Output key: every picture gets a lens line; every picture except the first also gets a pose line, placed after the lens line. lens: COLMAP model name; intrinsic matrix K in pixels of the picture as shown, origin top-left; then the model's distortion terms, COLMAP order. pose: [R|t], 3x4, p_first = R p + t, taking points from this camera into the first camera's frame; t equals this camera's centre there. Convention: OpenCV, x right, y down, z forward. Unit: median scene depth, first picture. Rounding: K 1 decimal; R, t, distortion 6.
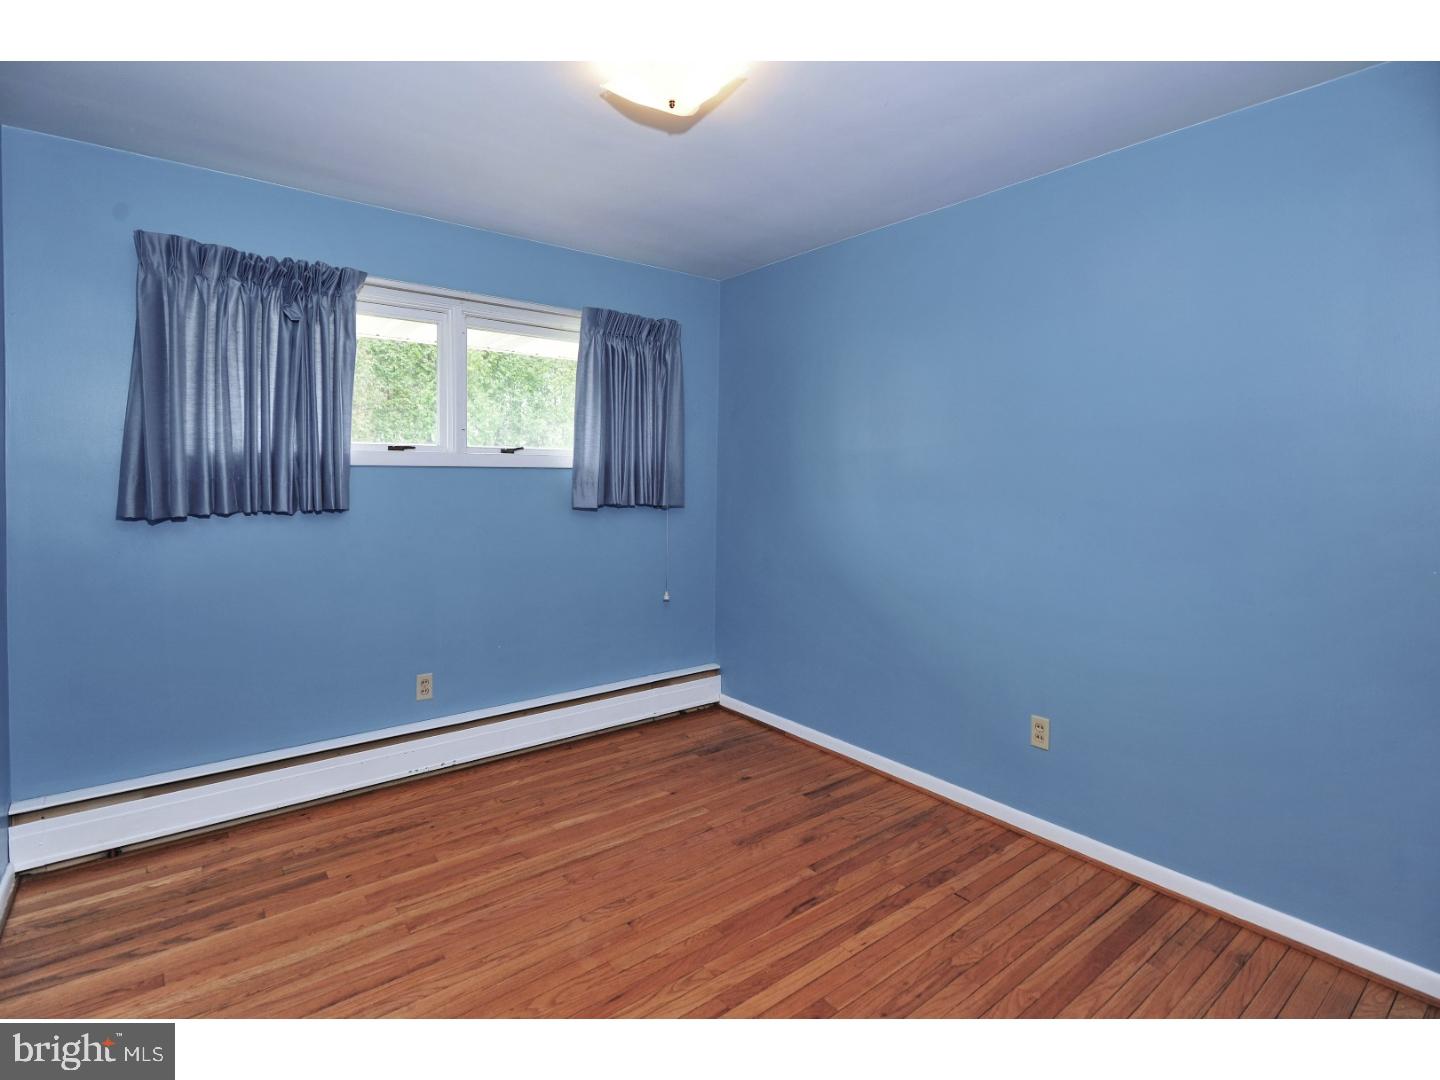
lens RADIAL K [[712.5, 0, 713.1], [0, 712.5, 531.4], [0, 0, 1]] dist [-0.041036, -0.000568]
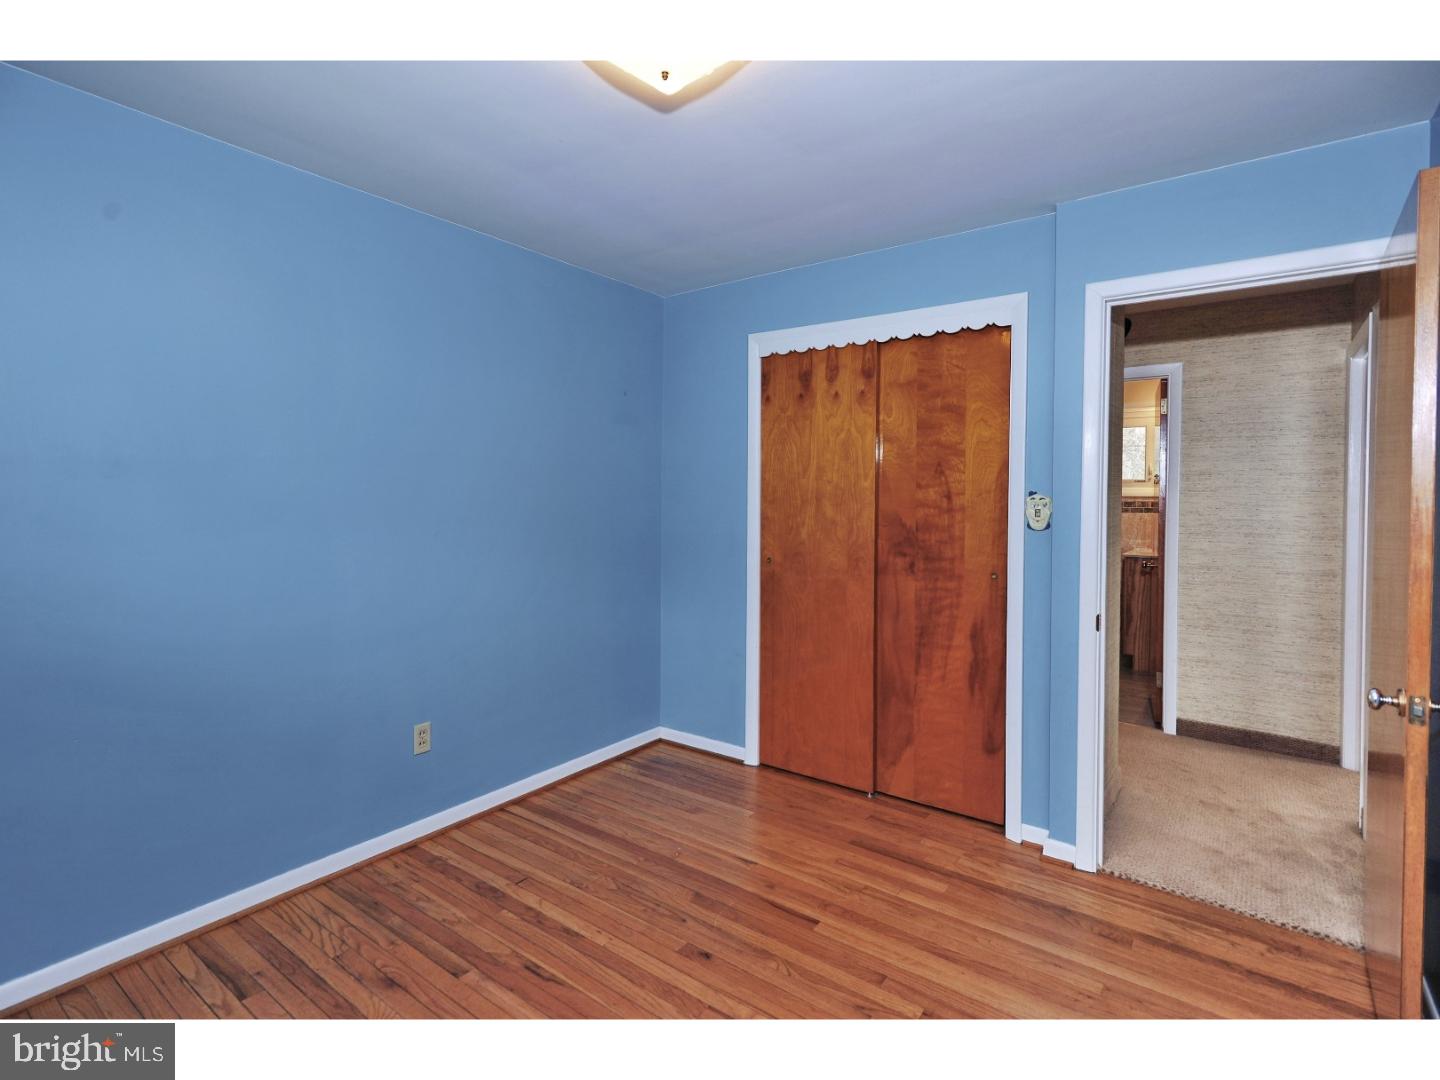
lens RADIAL K [[712.5, 0, 713.1], [0, 712.5, 541.9], [0, 0, 1]] dist [-0.041036, -0.000568]
pose [[-0.261890, -0.092521, 0.960653, -0.672822], [0.079863, 0.989903, 0.117109, -0.101350], [-0.961788, 0.107390, -0.251857, 0.850416]]
